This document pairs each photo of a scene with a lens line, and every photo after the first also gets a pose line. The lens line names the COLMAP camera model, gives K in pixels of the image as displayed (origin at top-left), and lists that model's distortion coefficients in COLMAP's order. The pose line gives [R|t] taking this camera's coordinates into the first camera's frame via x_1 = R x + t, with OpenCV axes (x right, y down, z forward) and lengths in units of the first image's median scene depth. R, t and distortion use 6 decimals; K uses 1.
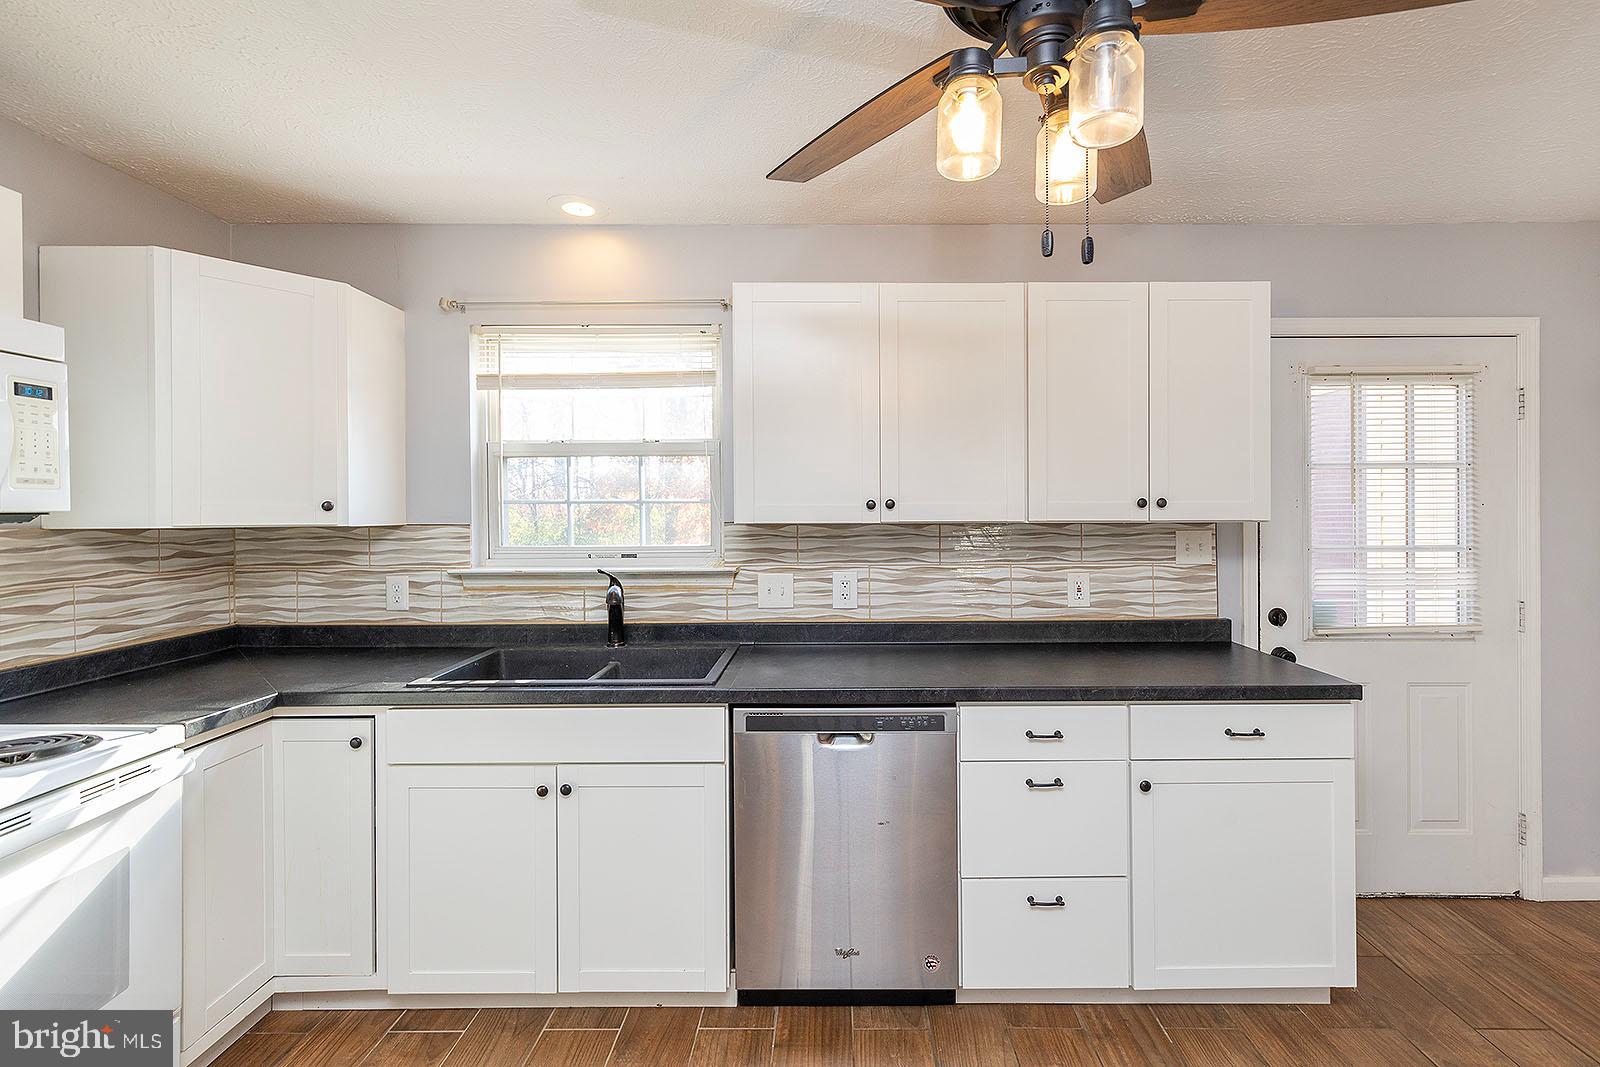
lens RADIAL K [[705.1, 0, 819.8], [0, 705.1, 507.1], [0, 0, 1]] dist [0.006391, 0.000921]
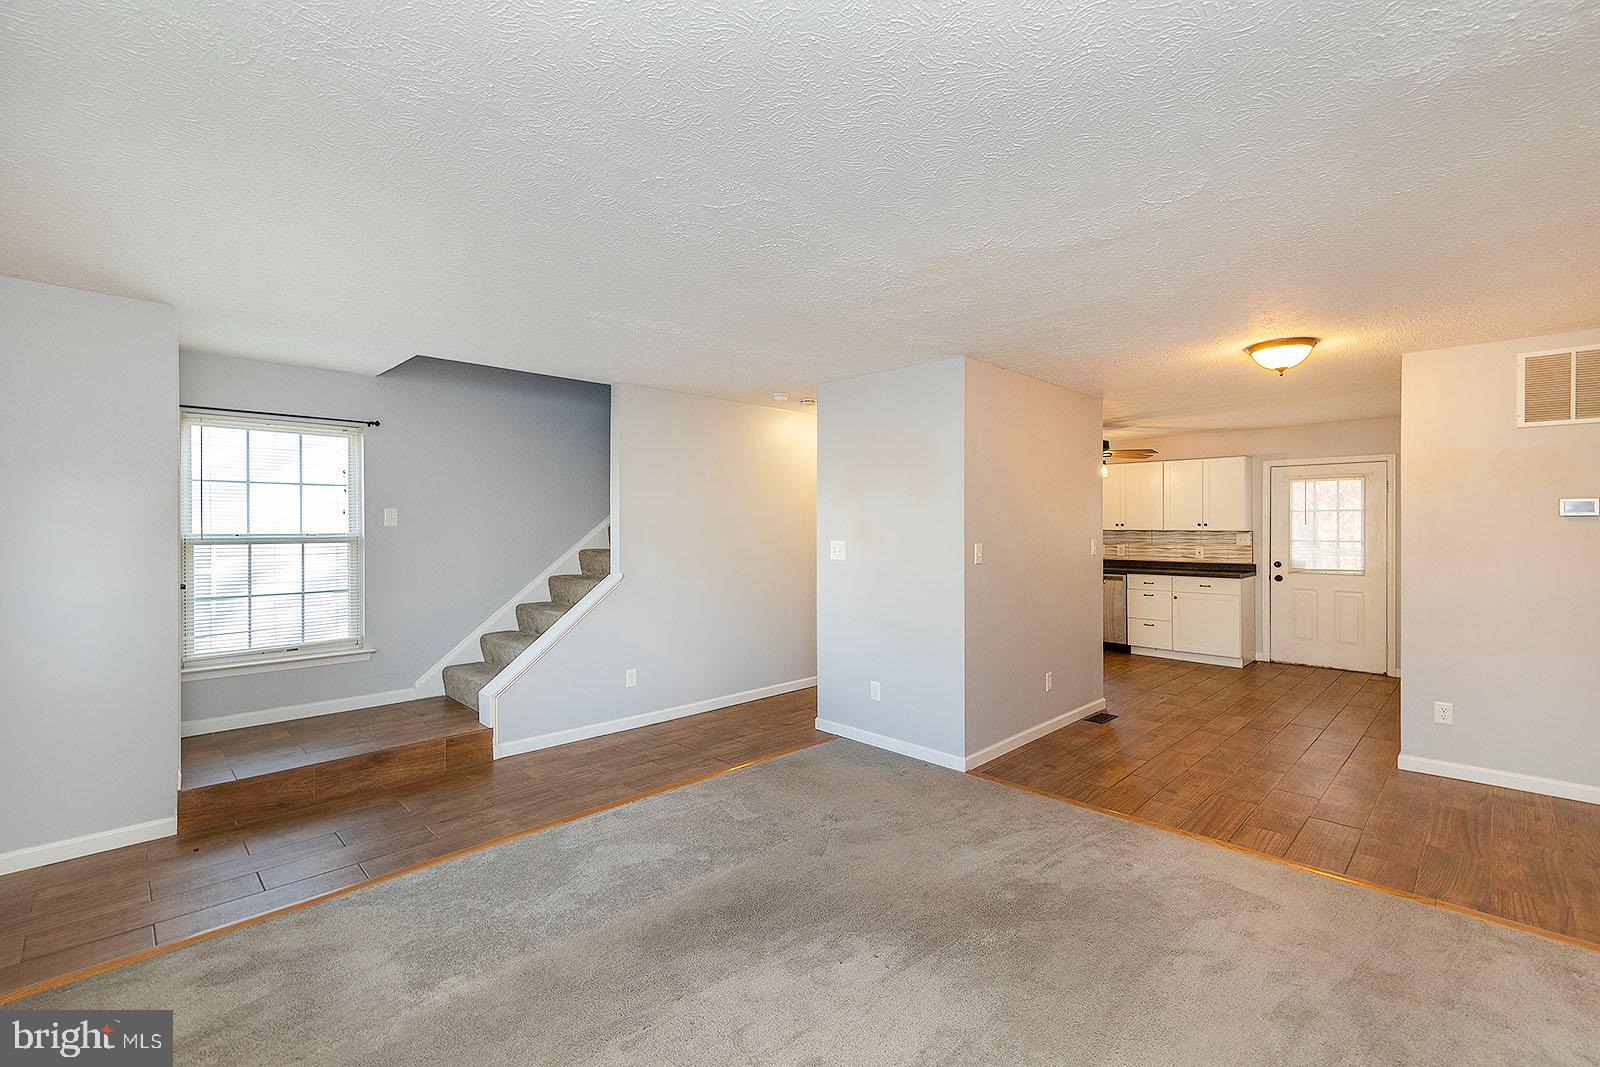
lens RADIAL K [[683.9, 0, 806.0], [0, 683.9, 525.8], [0, 0, 1]] dist [0.005365, -0.000458]
pose [[0.704154, 0.003814, -0.710037, 1.289269], [-0.003147, 0.999993, 0.002250, -0.000894], [0.710040, 0.000650, 0.704161, -2.341995]]
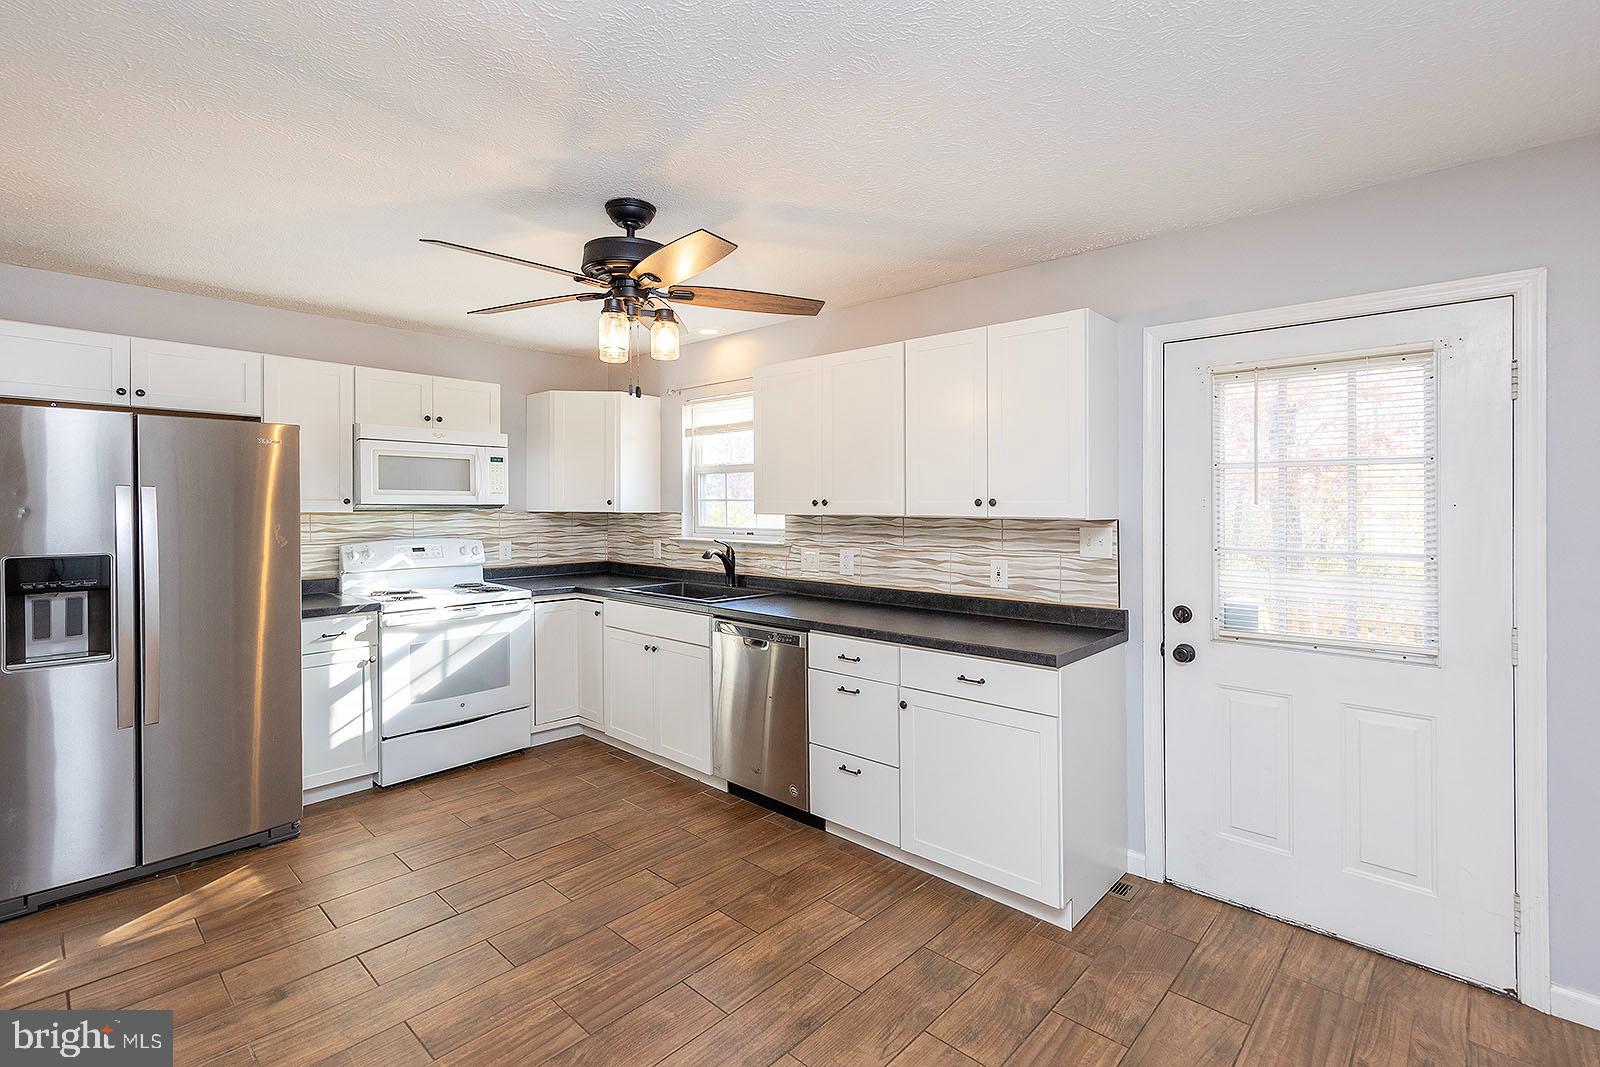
lens RADIAL K [[717.2, 0, 797.2], [0, 717.2, 502.0], [0, 0, 1]] dist [0.008208, 0.000216]
pose [[0.738018, 0.003984, -0.674770, 0.949748], [-0.002748, 0.999992, 0.002899, -0.008694], [0.674776, -0.000286, 0.738023, -0.145503]]
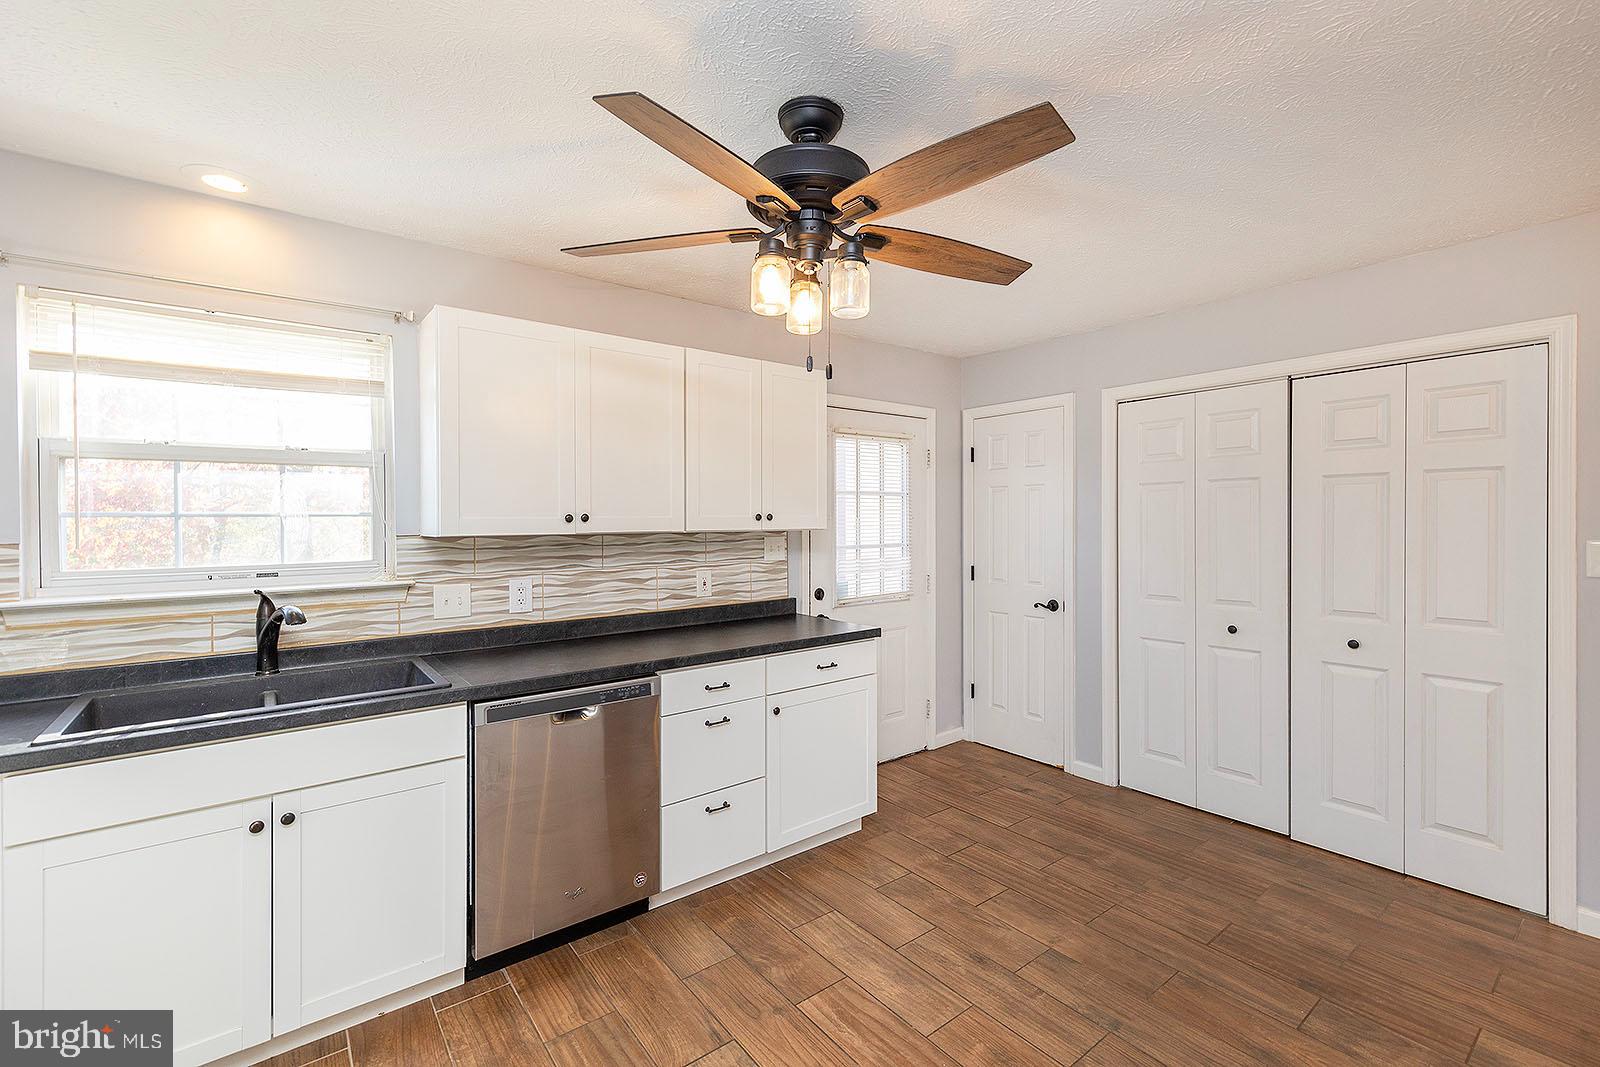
lens RADIAL K [[699.8, 0, 789.1], [0, 699.8, 521.7], [0, 0, 1]] dist [0.008481, 0.000302]
pose [[0.789663, -0.002775, 0.613534, -0.305332], [0.001624, 0.999996, 0.002433, 0.000026], [-0.613538, -0.000924, 0.789665, -0.119596]]
